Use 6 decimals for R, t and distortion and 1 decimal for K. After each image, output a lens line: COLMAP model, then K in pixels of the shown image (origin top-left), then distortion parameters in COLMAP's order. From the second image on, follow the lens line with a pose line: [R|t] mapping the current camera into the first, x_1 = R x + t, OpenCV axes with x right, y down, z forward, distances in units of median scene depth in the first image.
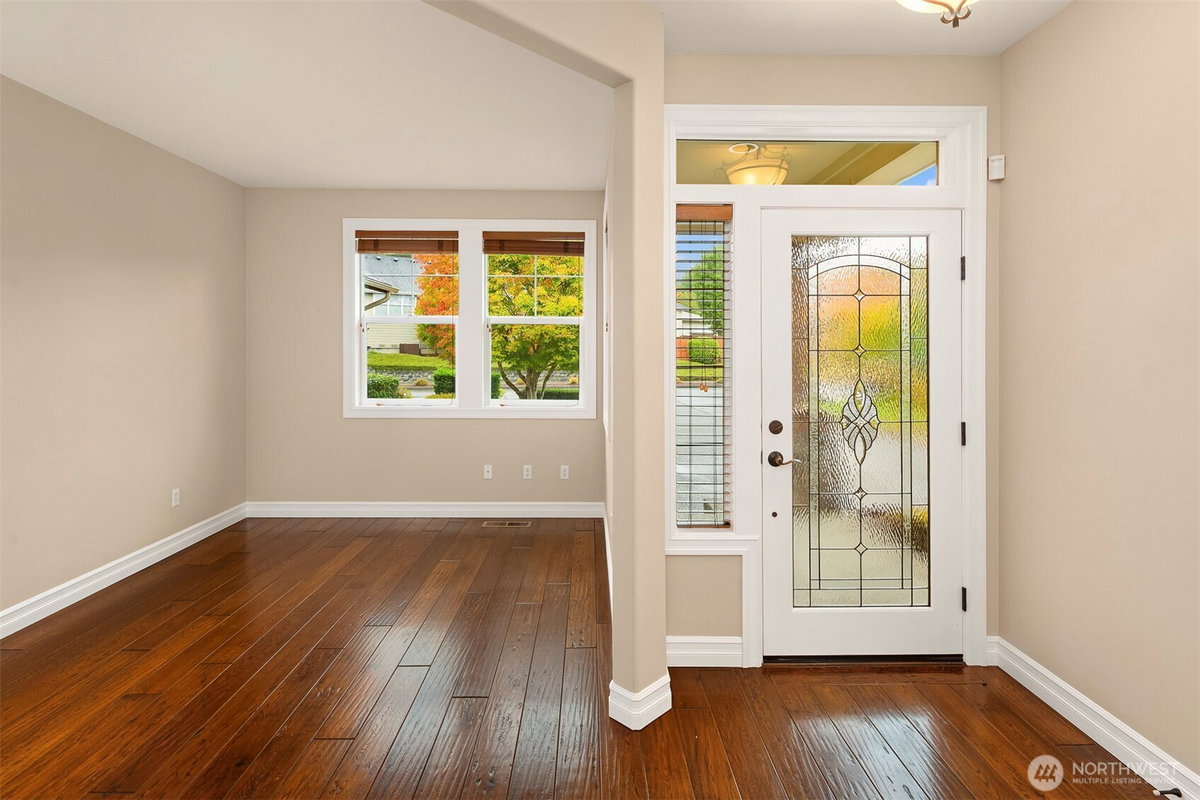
lens RADIAL K [[609.6, 0, 596.3], [0, 609.6, 358.3], [0, 0, 1]] dist [-0.003928, -0.001600]
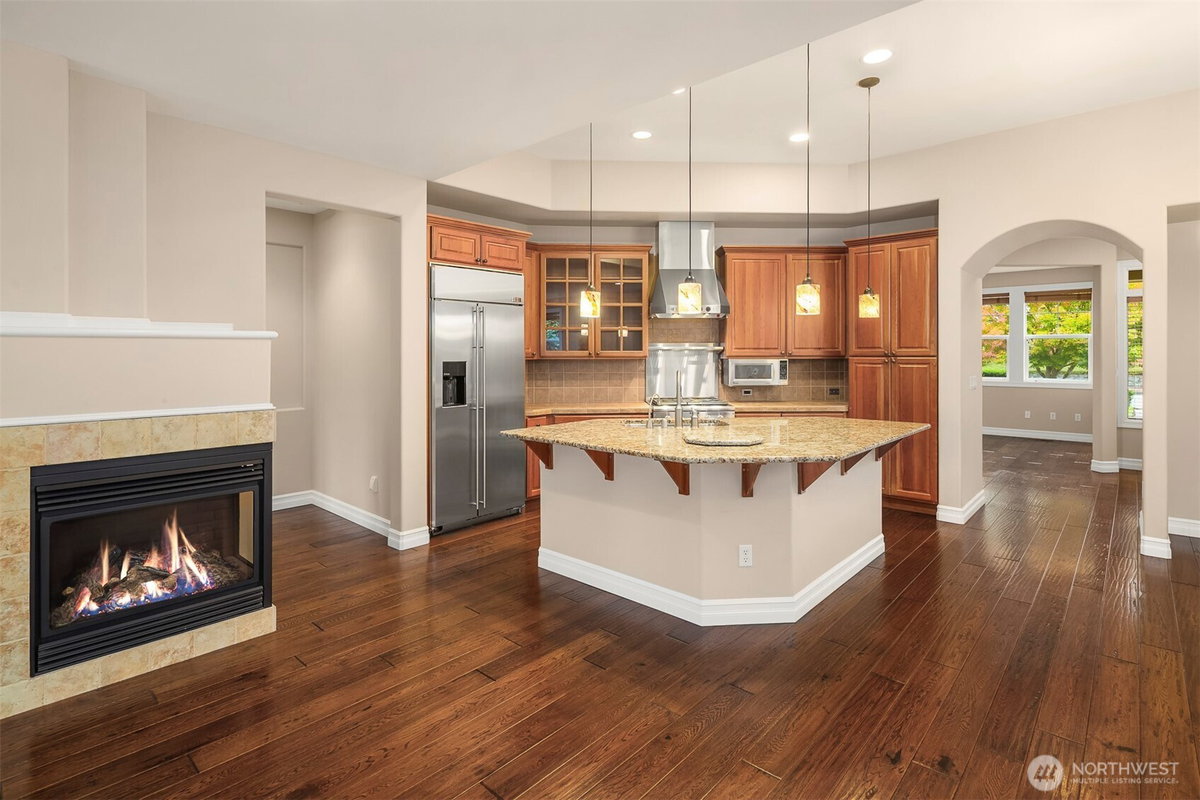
lens RADIAL K [[584.0, 0, 599.5], [0, 584.0, 352.8], [0, 0, 1]] dist [0.000698, -0.000127]
pose [[0.728346, -0.000957, -0.685209, 0.106022], [-0.008562, 0.999908, -0.010497, 0.018087], [0.685156, 0.013512, 0.728271, -1.302629]]
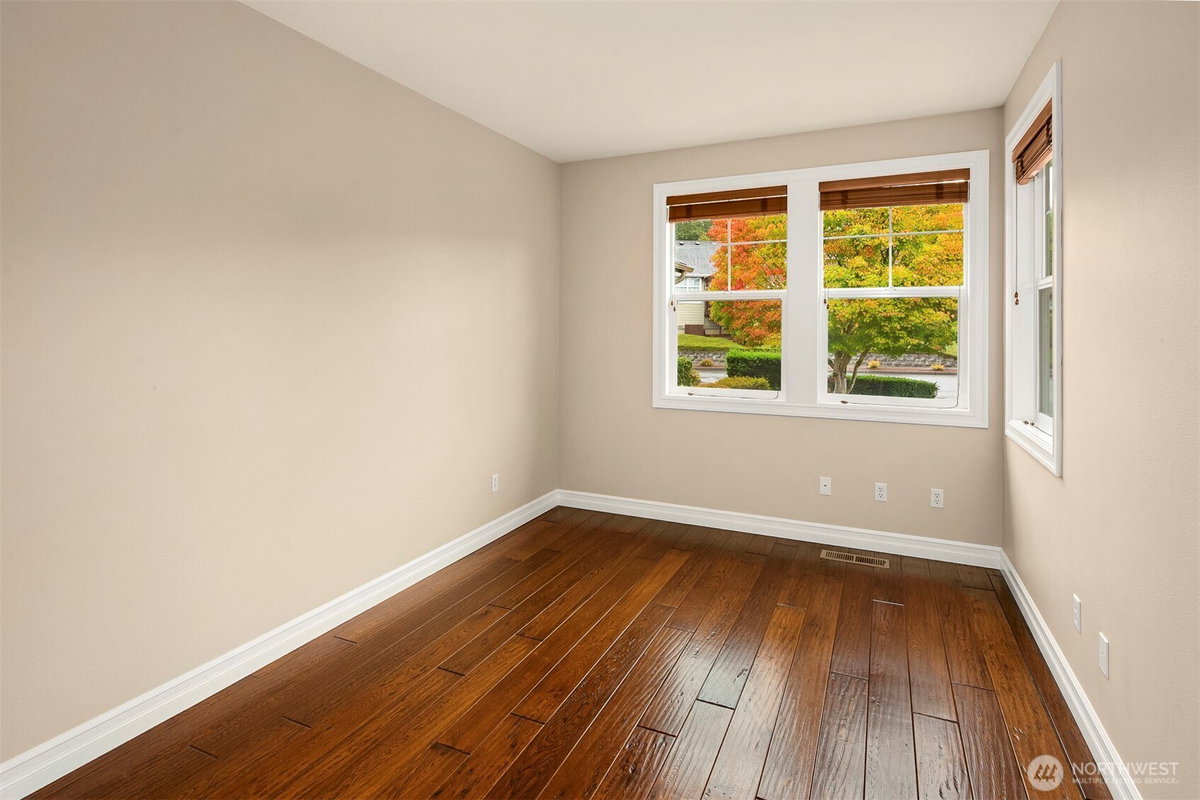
lens RADIAL K [[603.8, 0, 599.1], [0, 603.8, 332.8], [0, 0, 1]] dist [0.000449, -0.000112]
pose [[0.900943, 0.002041, -0.433934, -0.102585], [-0.006365, 0.999944, -0.008513, -0.003254], [0.433892, 0.010432, 0.900905, 0.166262]]
